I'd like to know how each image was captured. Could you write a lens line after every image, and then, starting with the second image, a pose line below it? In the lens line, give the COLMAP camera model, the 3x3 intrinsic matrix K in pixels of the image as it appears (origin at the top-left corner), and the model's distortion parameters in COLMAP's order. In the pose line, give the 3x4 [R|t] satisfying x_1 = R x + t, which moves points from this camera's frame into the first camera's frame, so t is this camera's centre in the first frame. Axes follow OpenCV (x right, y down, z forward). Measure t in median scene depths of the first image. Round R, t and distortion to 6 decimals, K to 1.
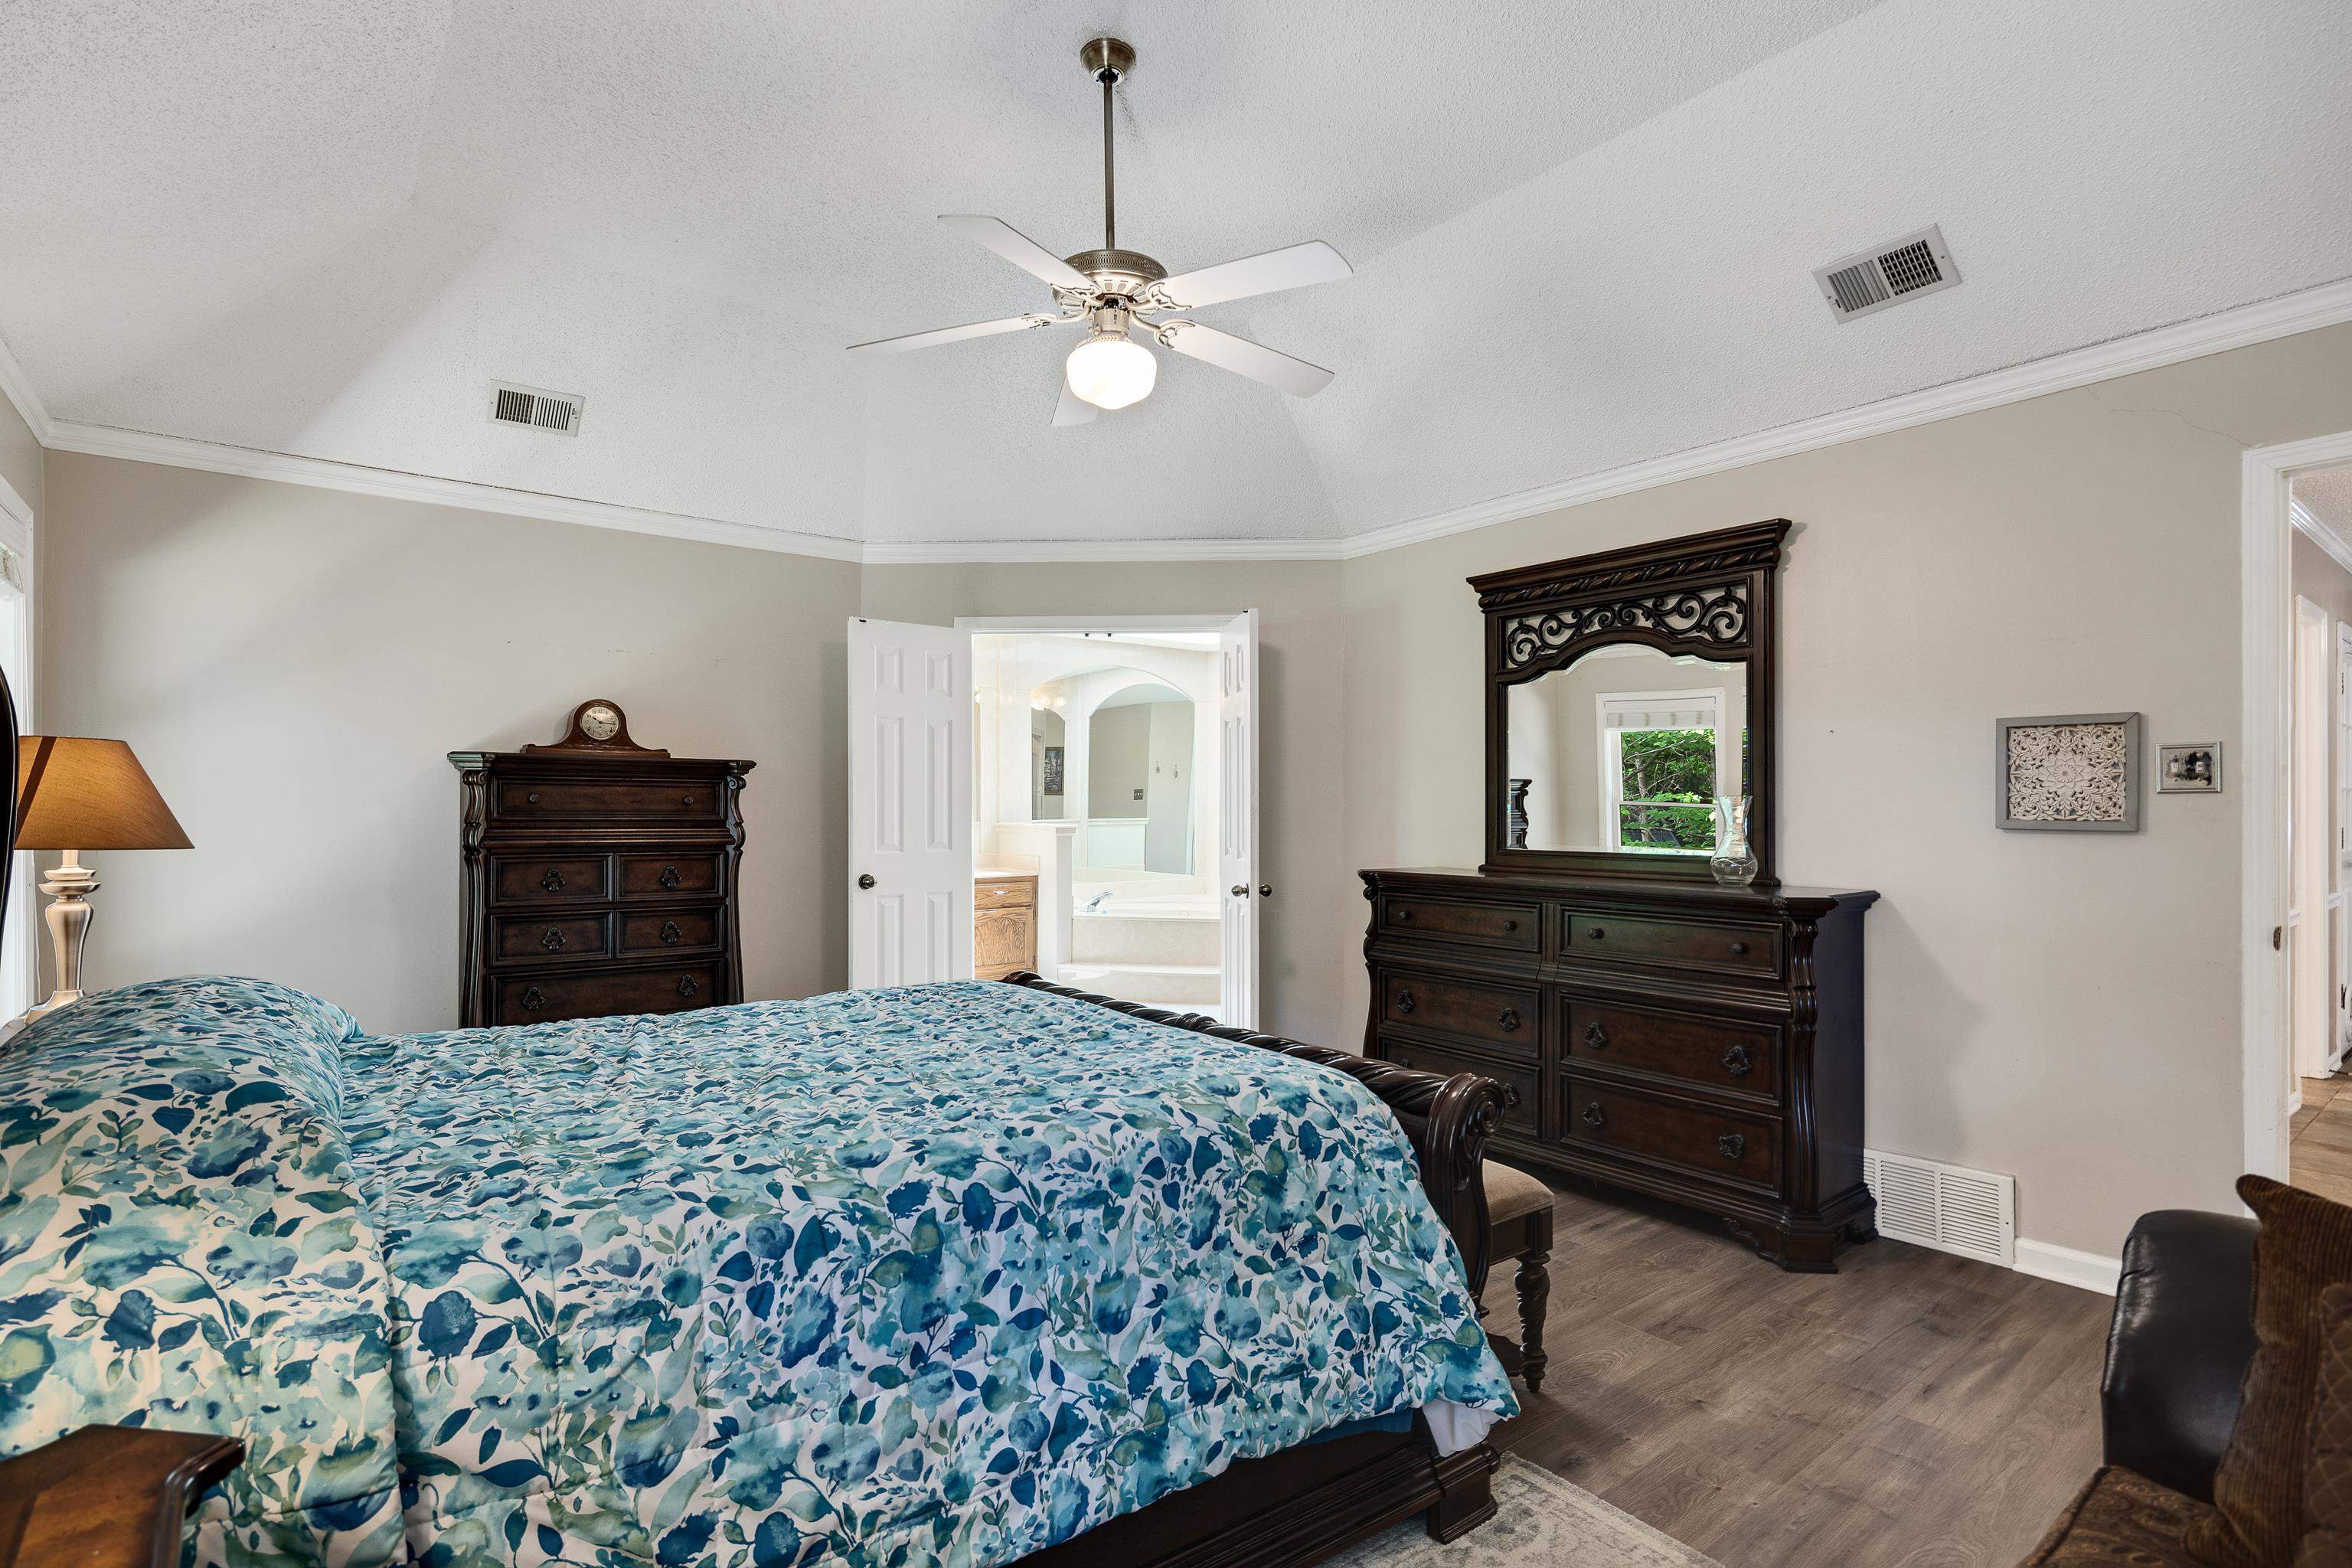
lens RADIAL K [[1138.6, 0, 1174.2], [0, 1138.6, 803.3], [0, 0, 1]] dist [0.010193, -0.002129]
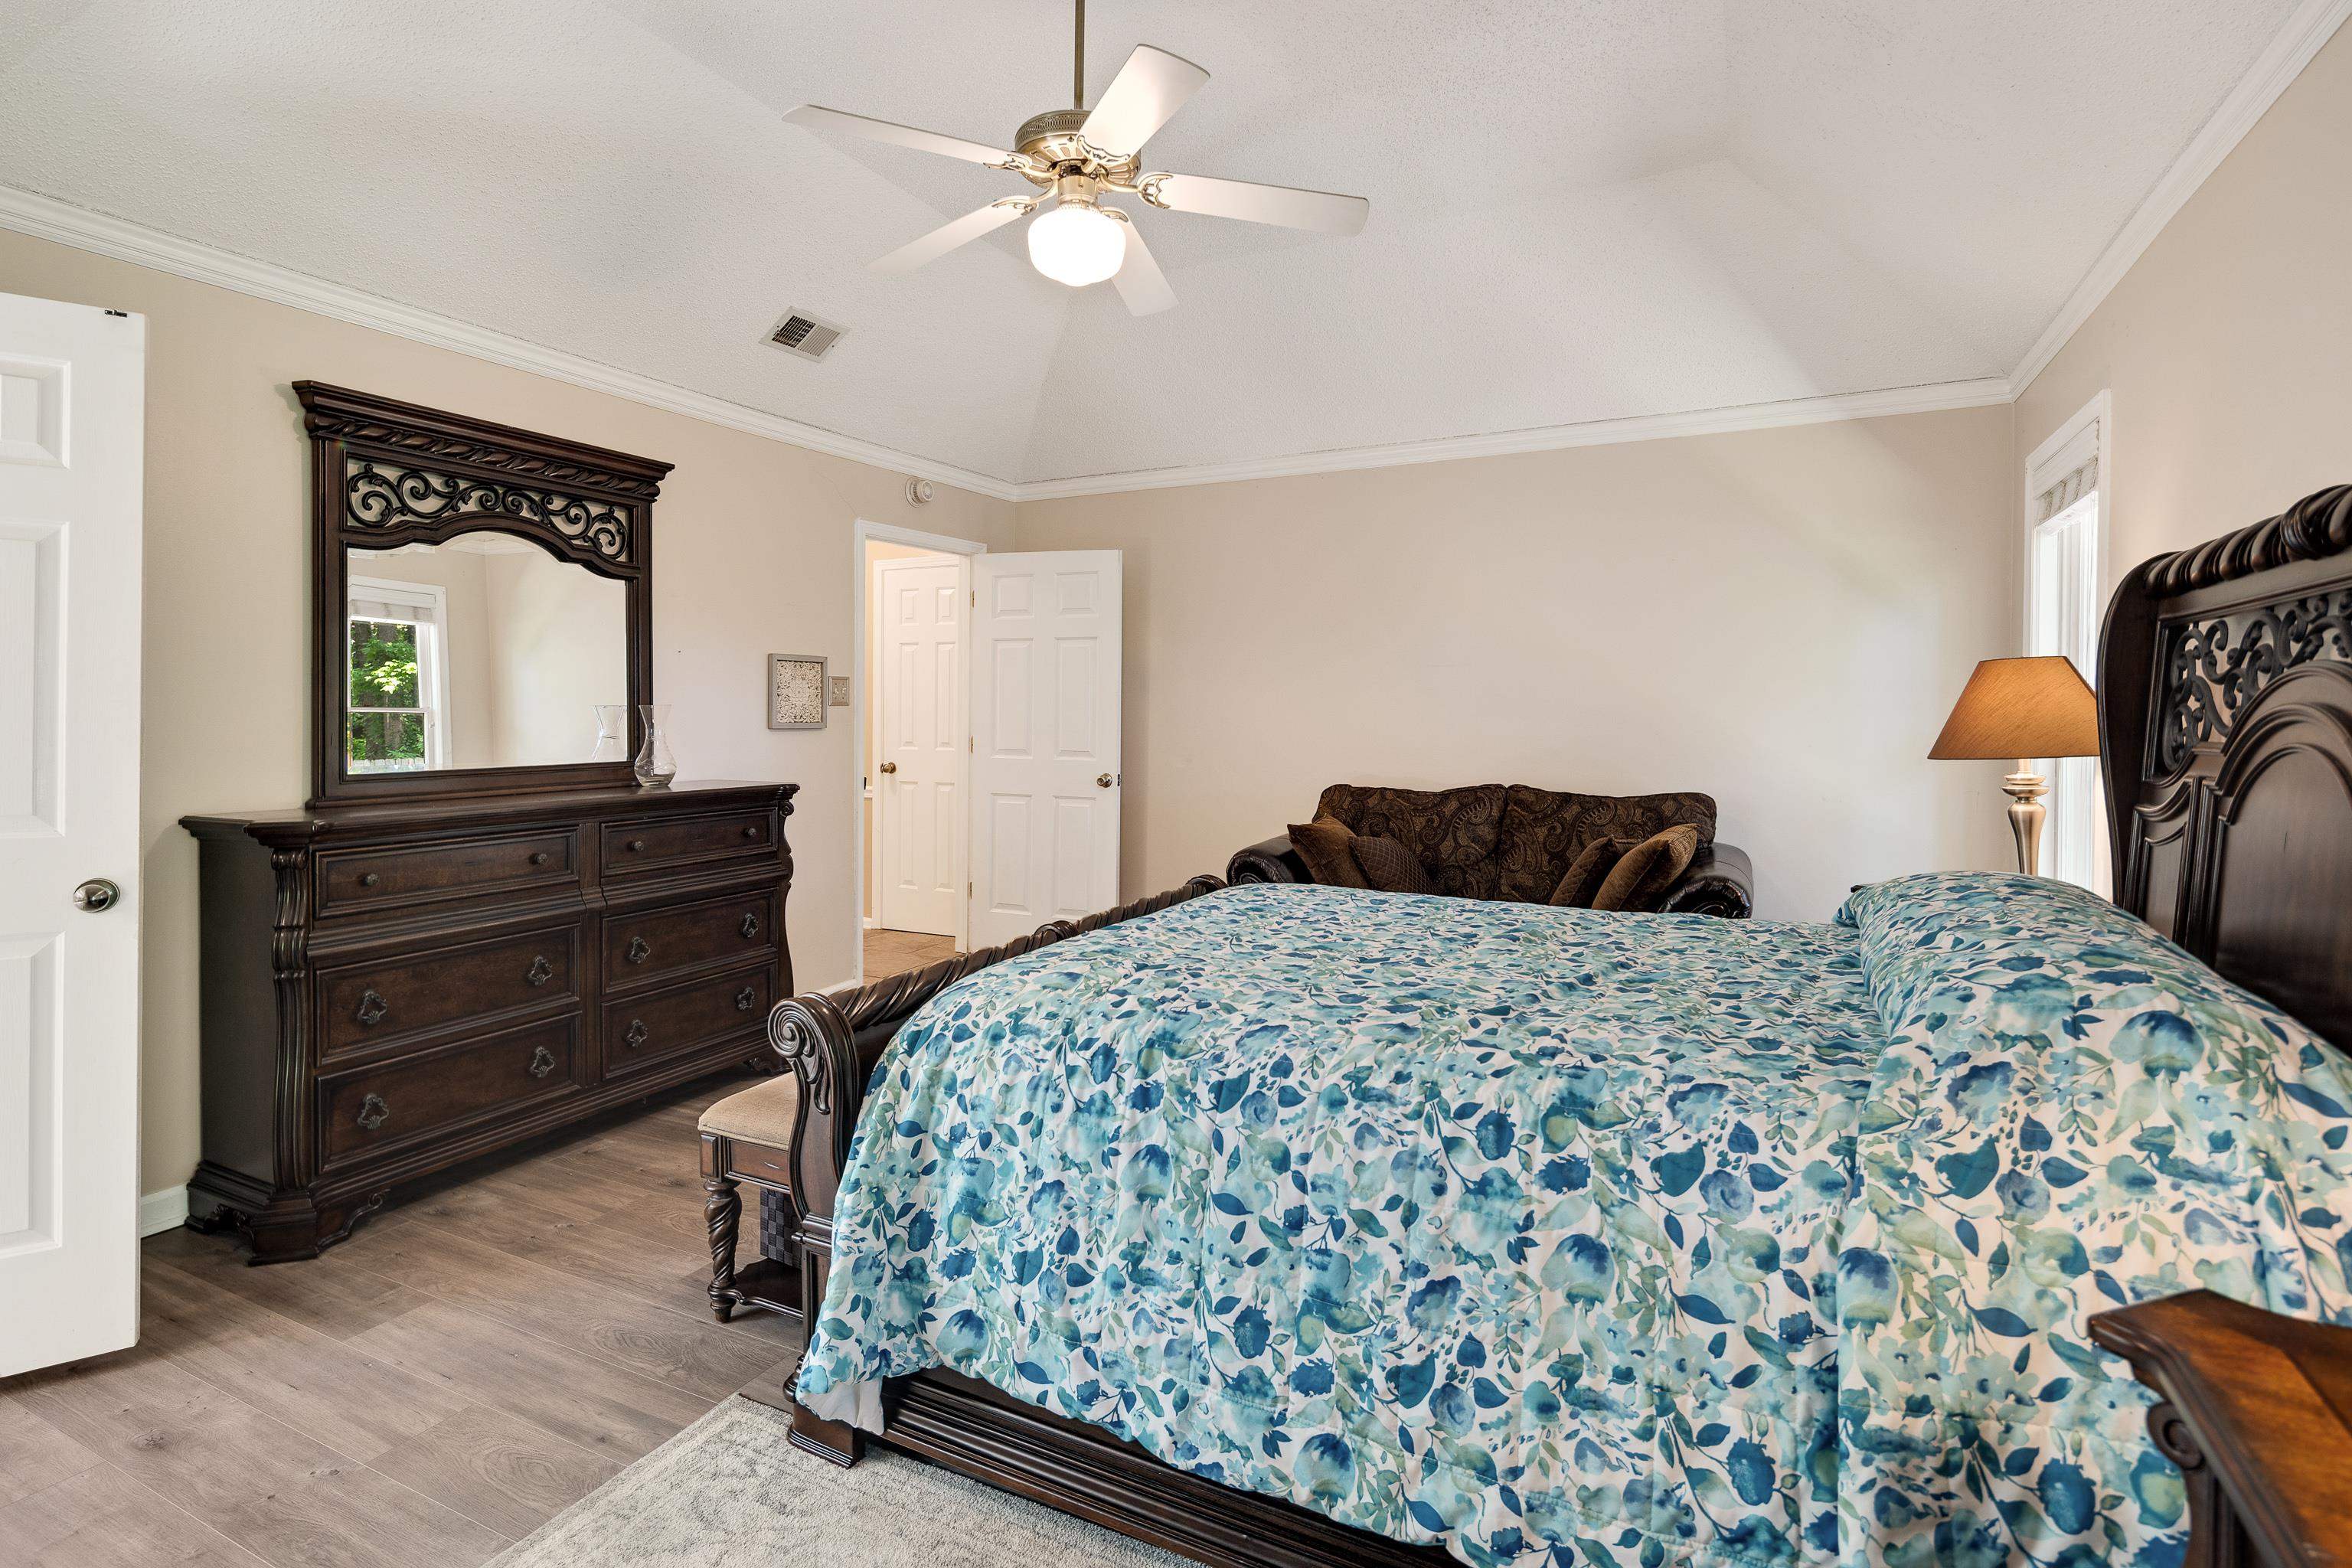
lens RADIAL K [[1138.6, 0, 1161.1], [0, 1138.6, 705.0], [0, 0, 1]] dist [0.010193, -0.002129]
pose [[-0.404460, 0.003741, 0.914548, -0.690540], [-0.001032, 0.999989, -0.004547, -0.002032], [-0.914555, -0.002783, -0.404452, 0.978131]]
